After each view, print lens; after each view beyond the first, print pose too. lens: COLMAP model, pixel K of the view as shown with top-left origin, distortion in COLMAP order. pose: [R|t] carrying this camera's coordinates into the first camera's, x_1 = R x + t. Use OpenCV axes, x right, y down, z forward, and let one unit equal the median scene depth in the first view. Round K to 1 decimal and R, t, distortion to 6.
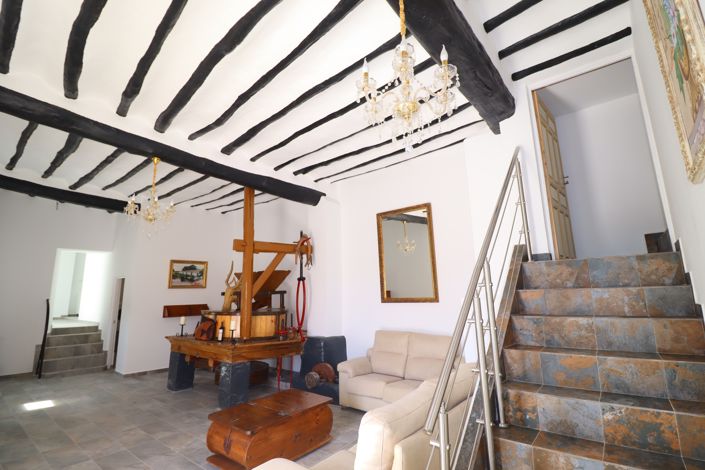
lens RADIAL K [[326.1, 0, 354.4], [0, 326.1, 229.6], [0, 0, 1]] dist [-0.001099, -0.012240]
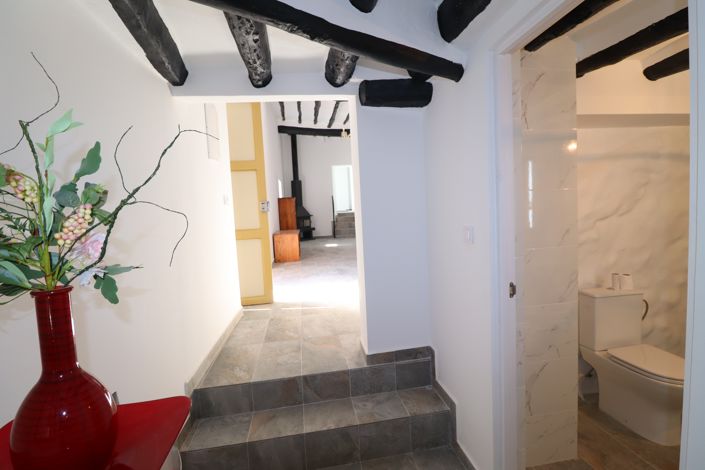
lens RADIAL K [[326.7, 0, 356.6], [0, 326.7, 231.1], [0, 0, 1]] dist [-0.000956, -0.013232]
pose [[0.740518, 0.029648, -0.671382, 0.431335], [0.161373, 0.961952, 0.220470, 0.044124], [0.652374, -0.271605, 0.707558, -0.271474]]
